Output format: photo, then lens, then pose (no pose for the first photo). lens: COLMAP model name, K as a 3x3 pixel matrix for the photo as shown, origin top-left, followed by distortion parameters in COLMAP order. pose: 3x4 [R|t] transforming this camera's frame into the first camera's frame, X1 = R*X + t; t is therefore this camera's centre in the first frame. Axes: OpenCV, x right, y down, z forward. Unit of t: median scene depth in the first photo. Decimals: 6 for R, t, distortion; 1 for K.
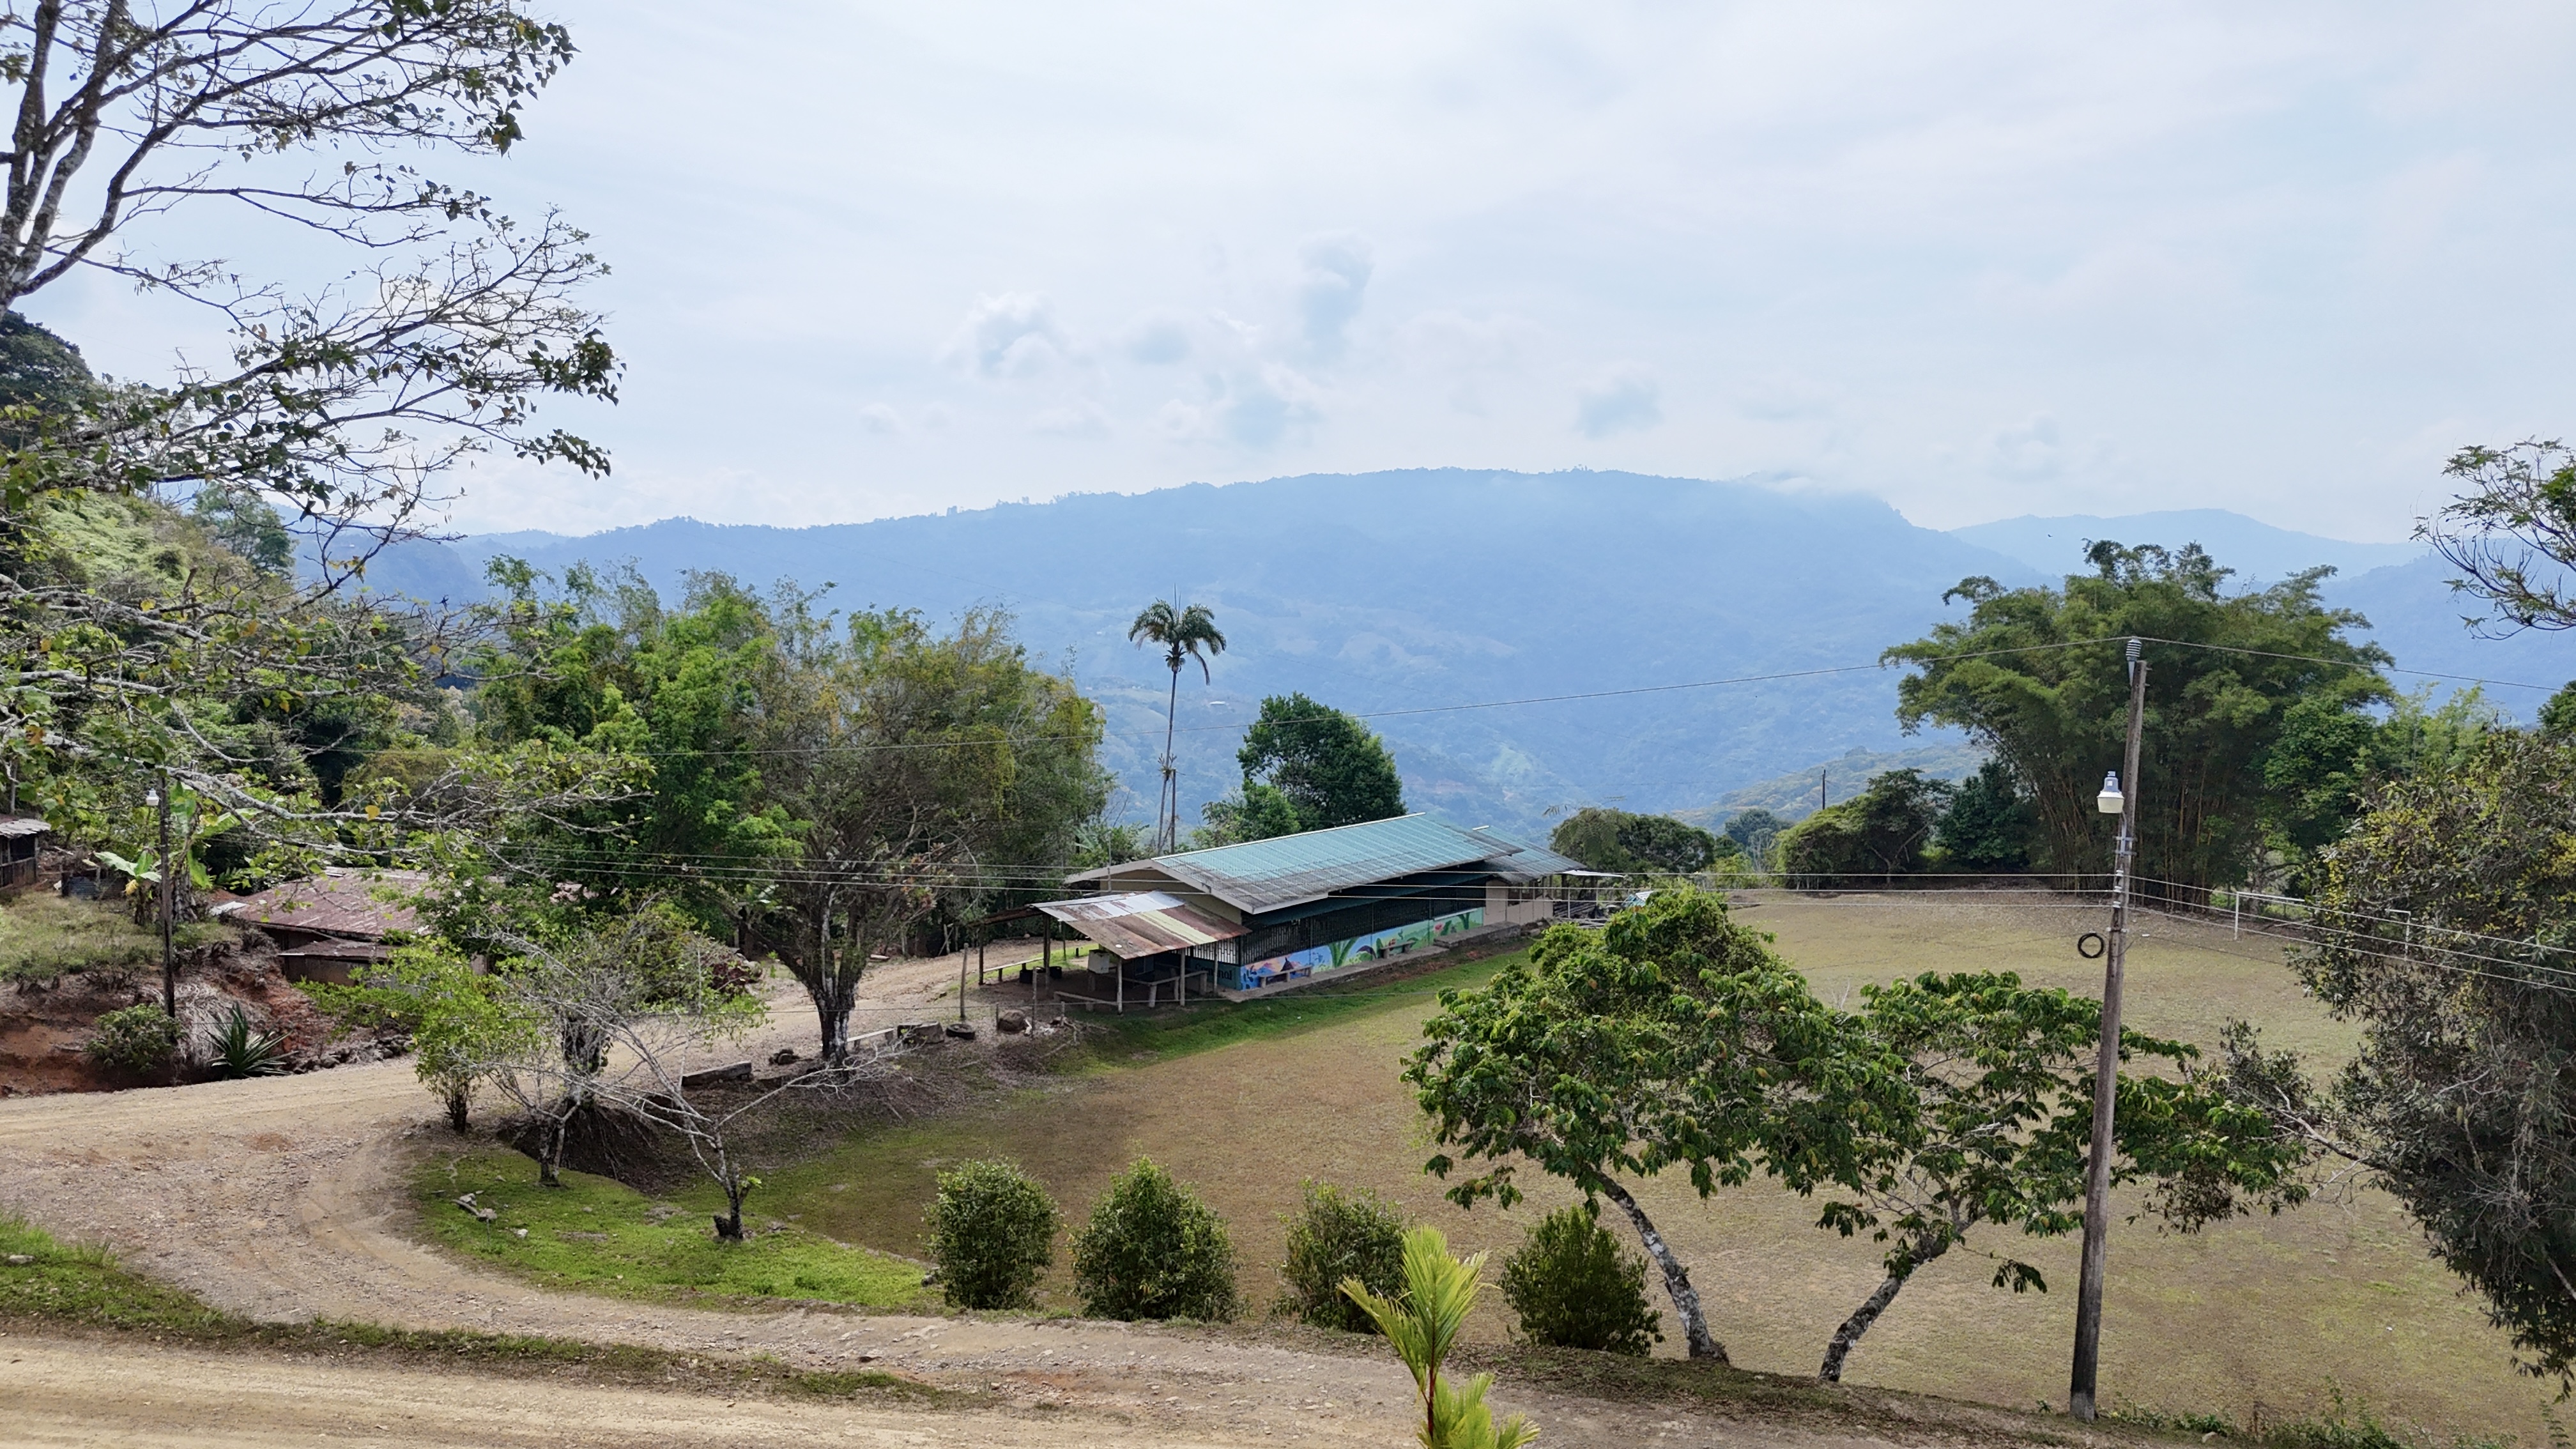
lens RADIAL K [[1900.8, 0, 1290.6], [0, 1900.8, 717.5], [0, 0, 1]] dist [0.079172, -0.080336]
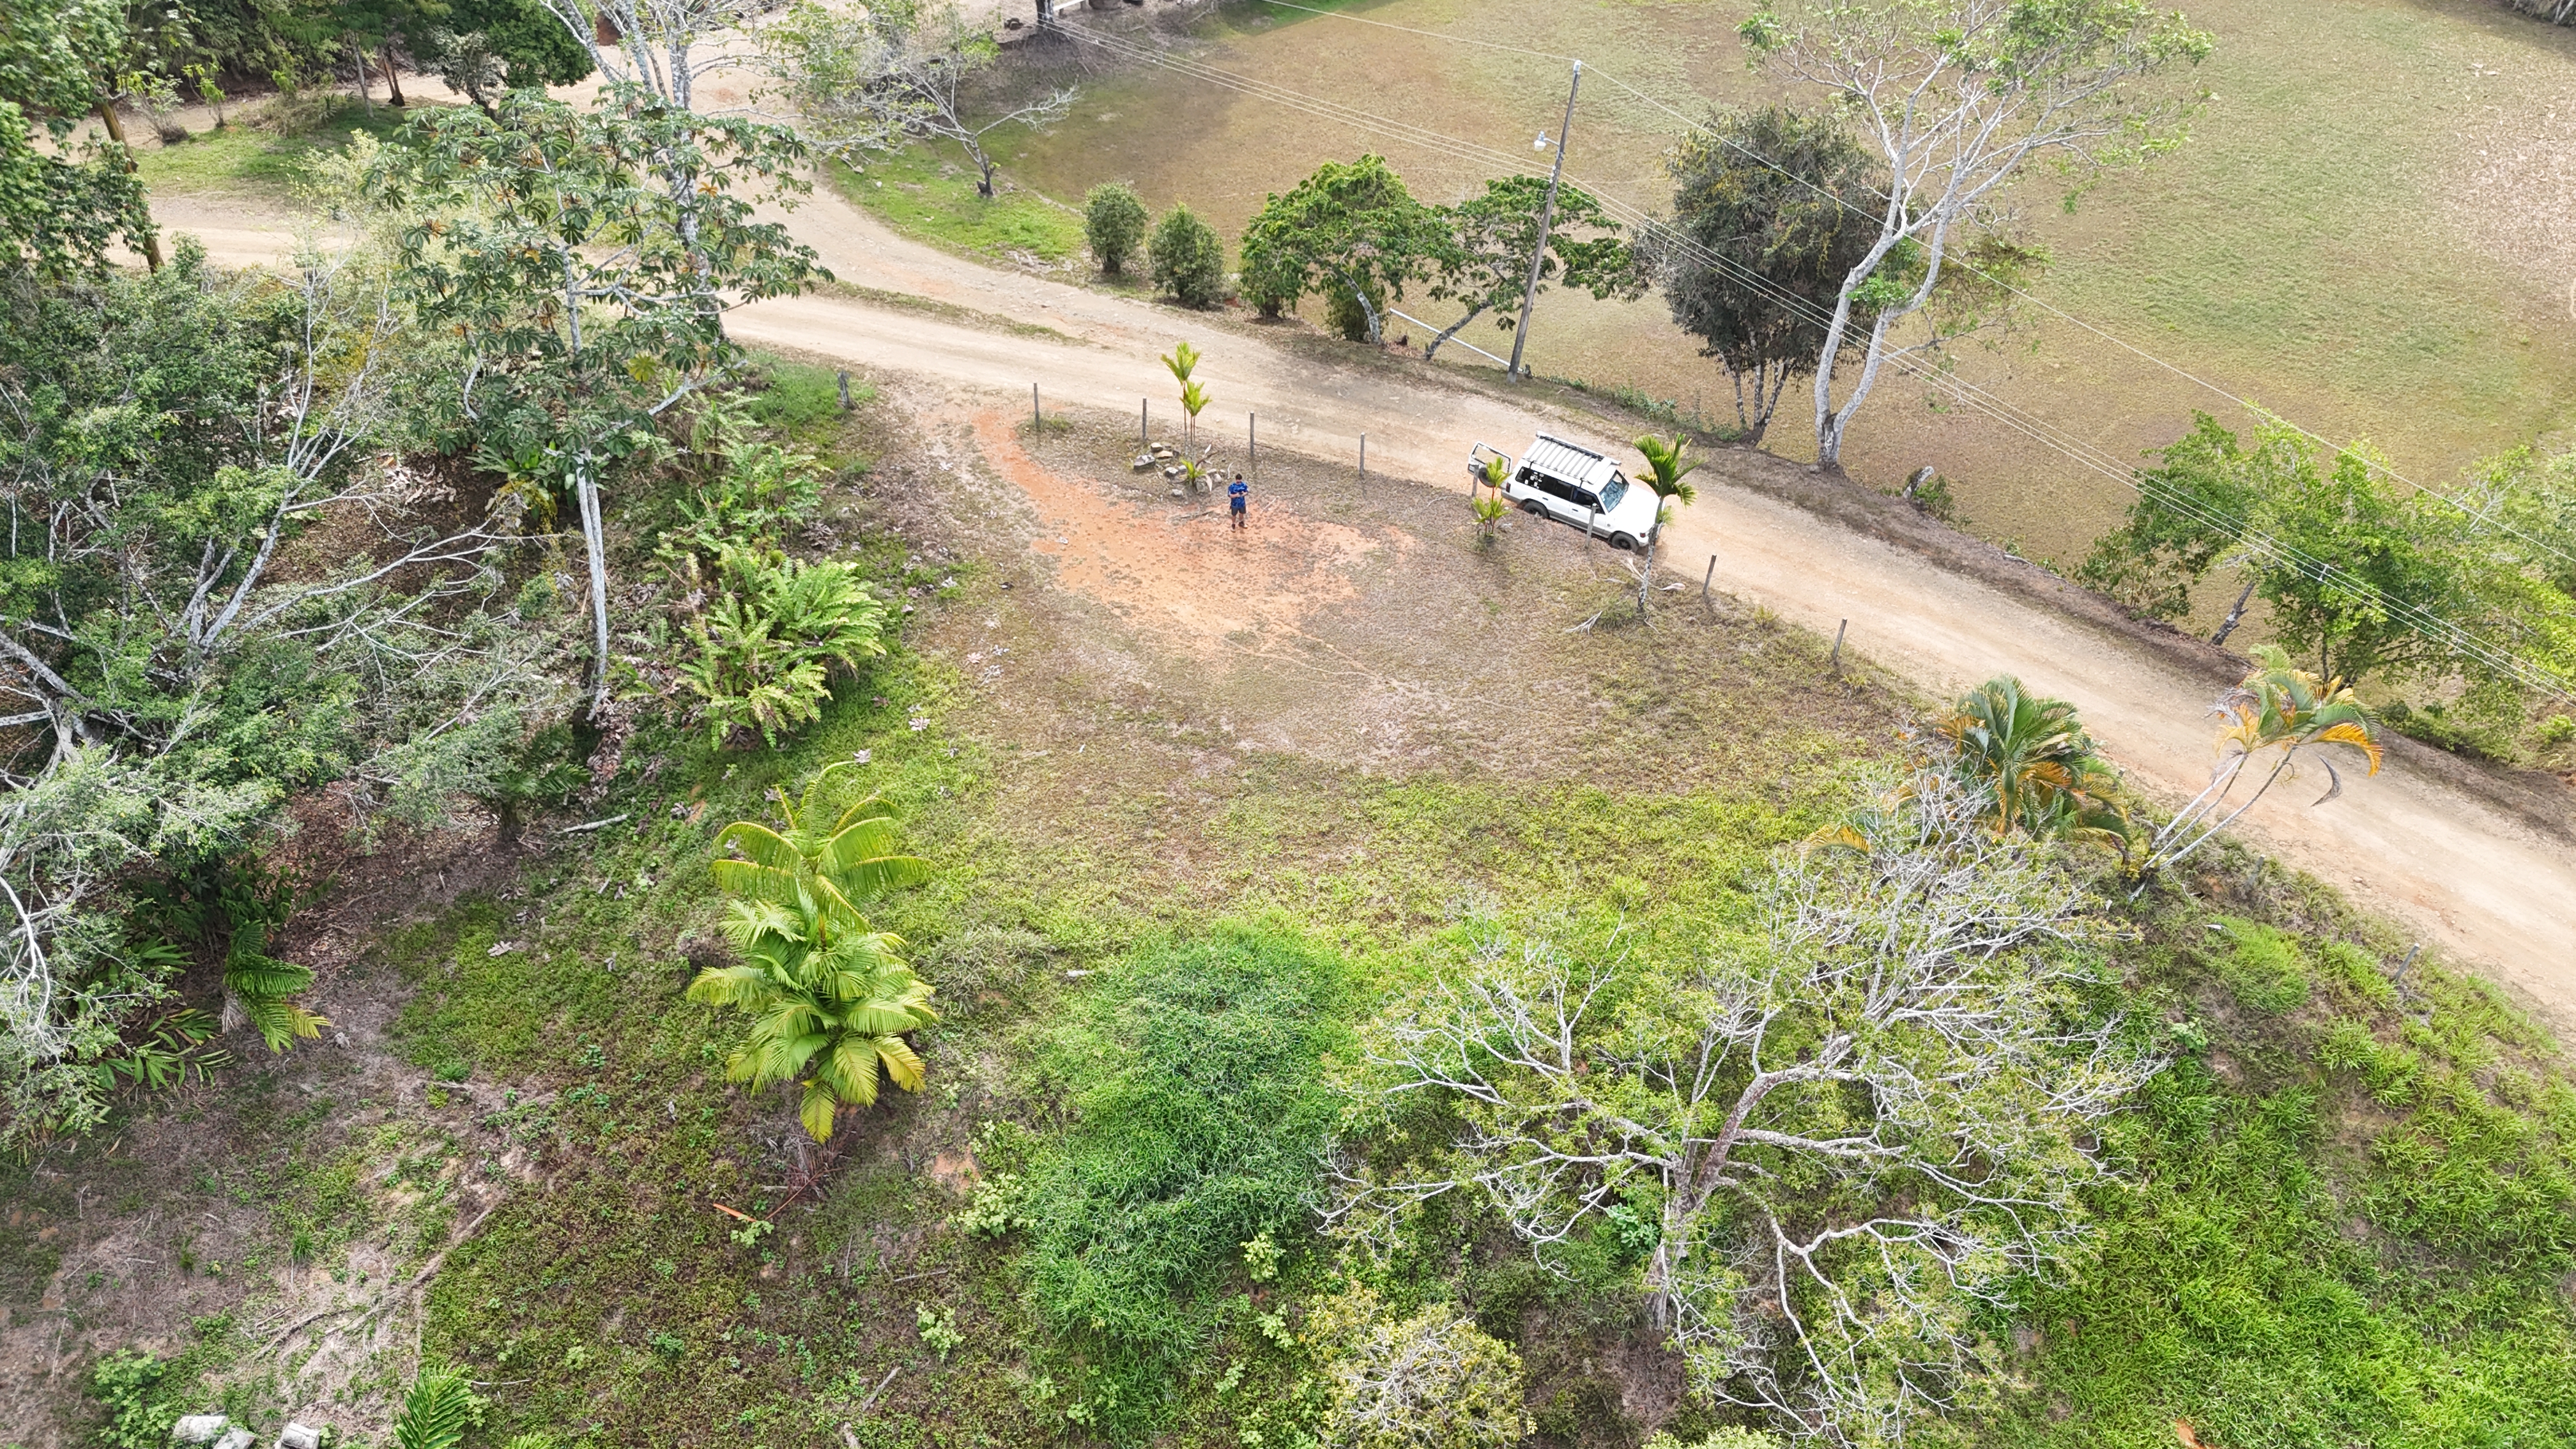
lens RADIAL K [[1900.8, 0, 1290.6], [0, 1900.8, 717.5], [0, 0, 1]] dist [0.079172, -0.080336]
pose [[0.989240, 0.103333, -0.103573, 0.258411], [-0.021045, 0.801065, 0.598207, -0.464211], [0.144783, -0.589590, 0.794620, -0.771843]]
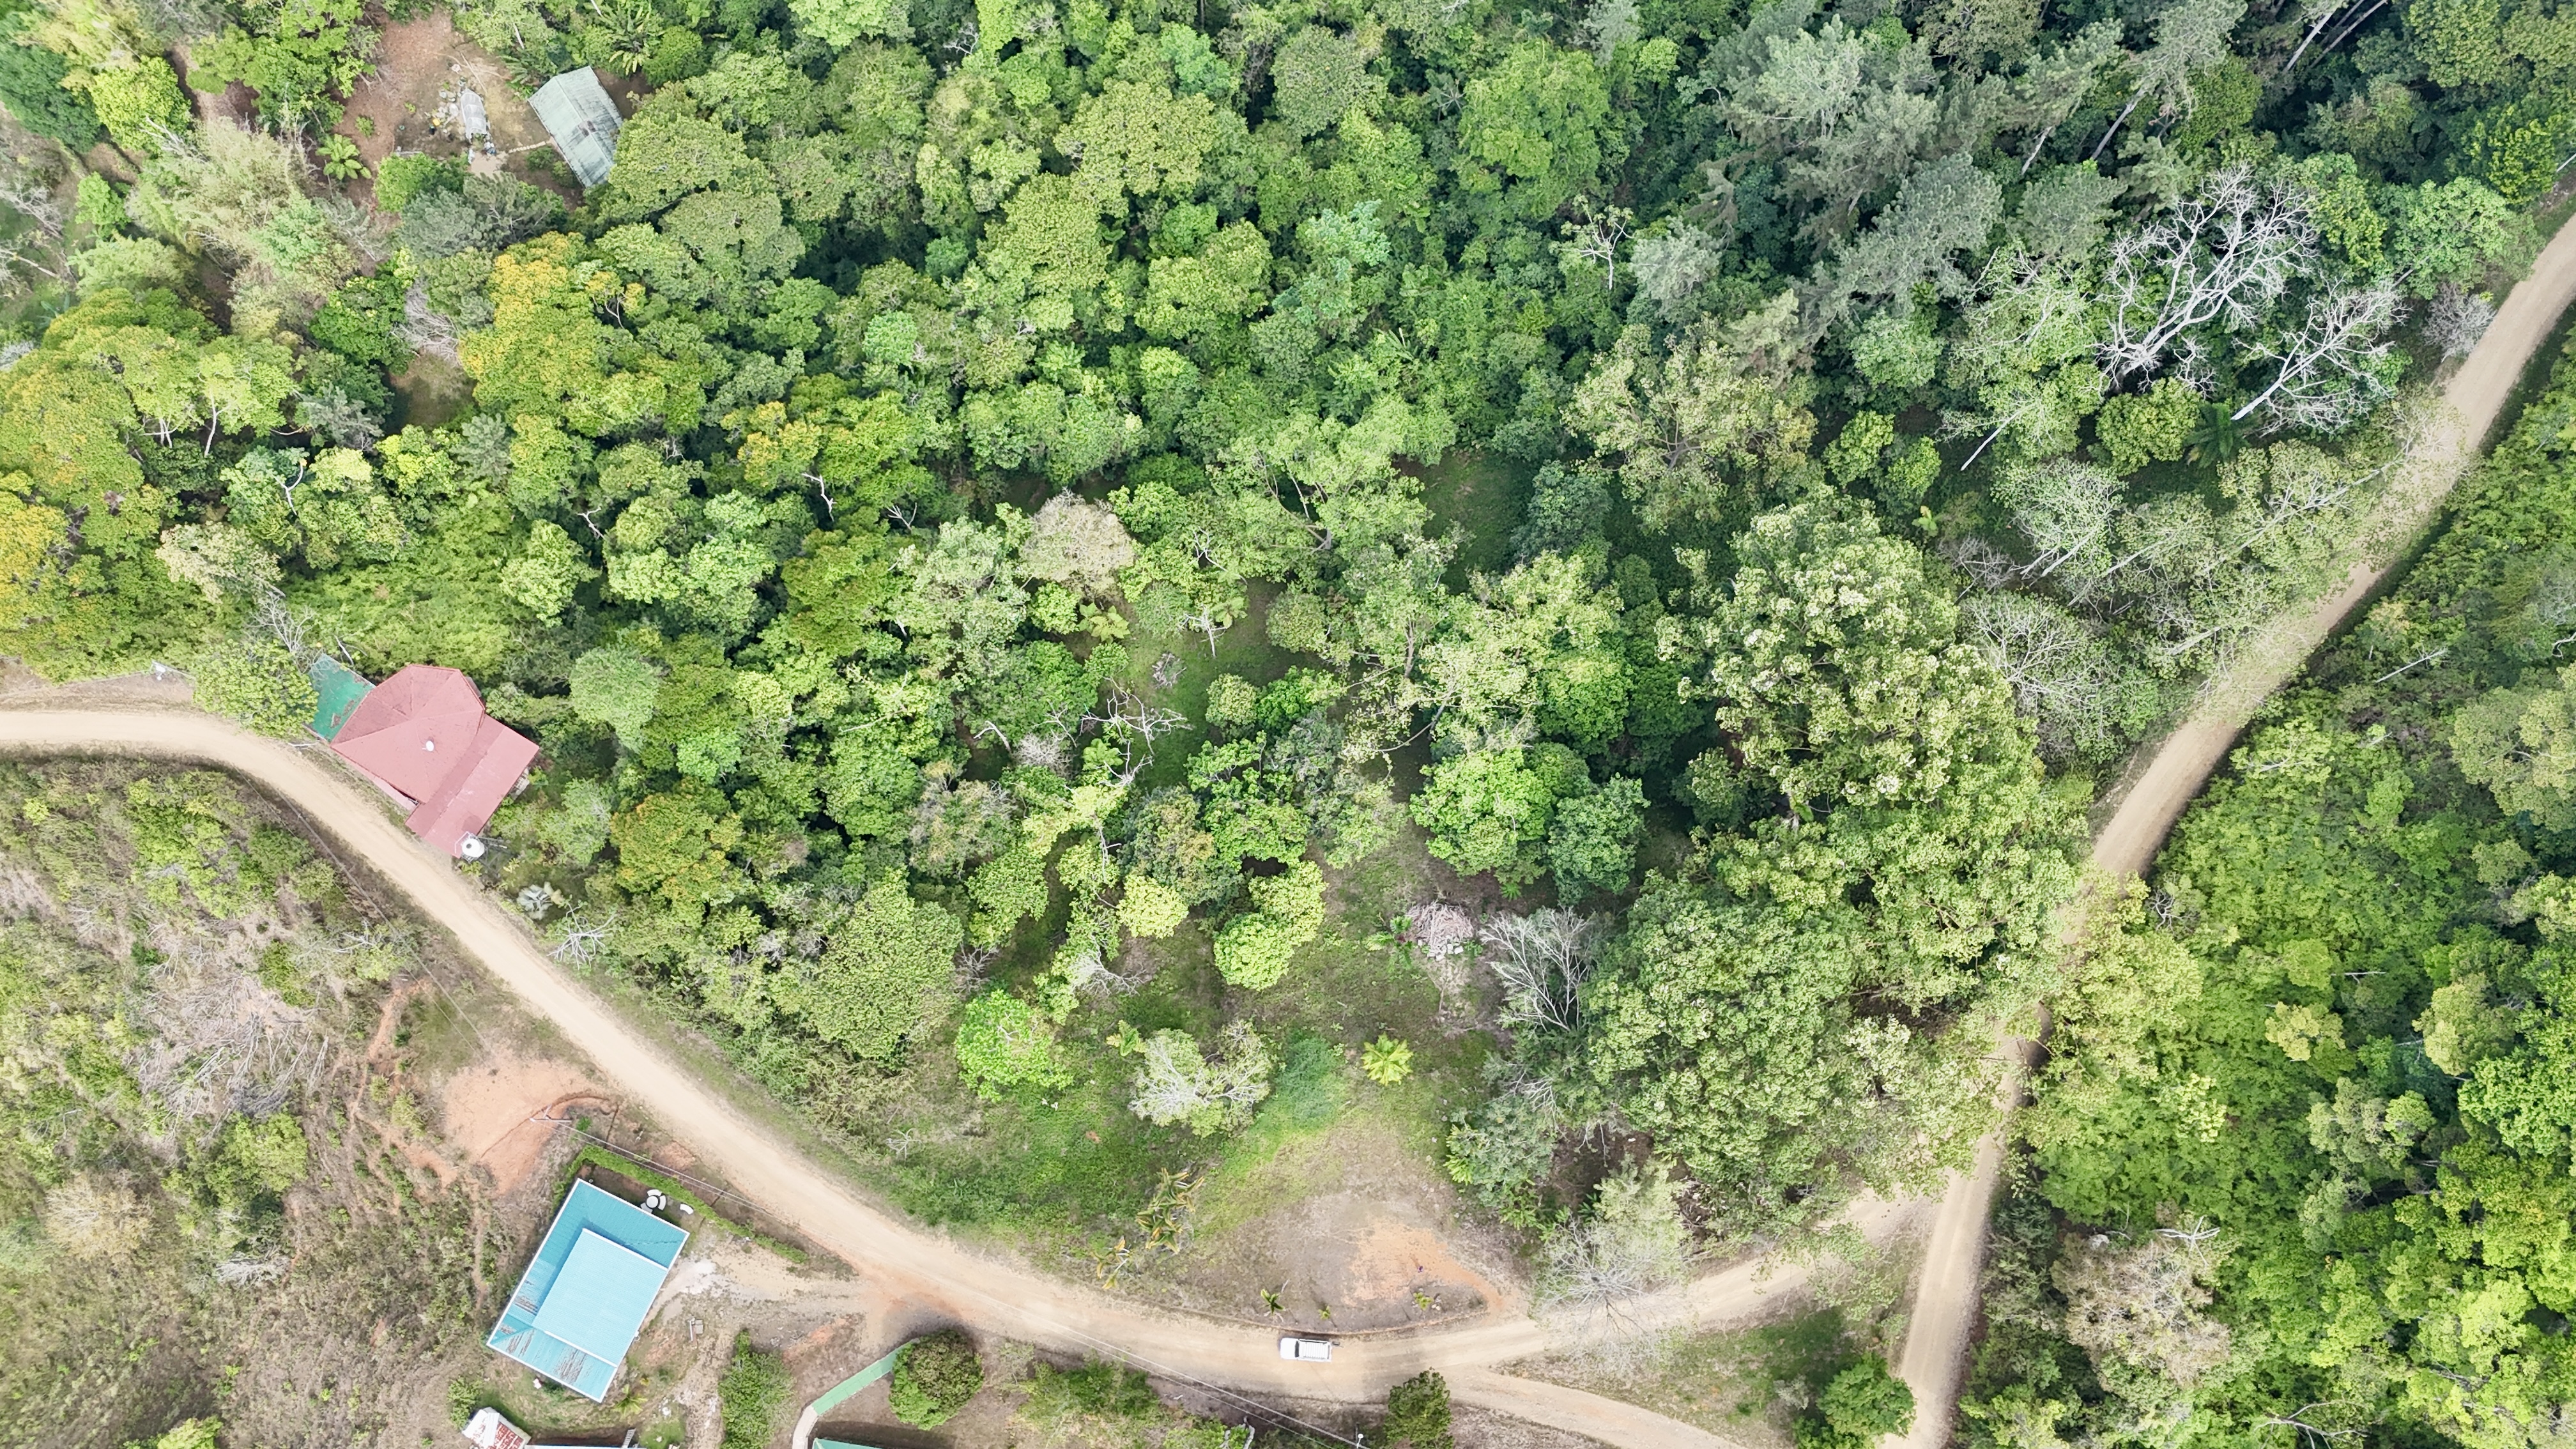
lens RADIAL K [[1876.5, 0, 1288.0], [0, 1876.5, 724.5], [0, 0, 1]] dist [0.141926, -0.264120]
pose [[-0.954370, 0.287517, -0.080703, 0.289333], [-0.031172, 0.172855, 0.984454, -4.191256], [0.296997, 0.942048, -0.156005, -0.243636]]
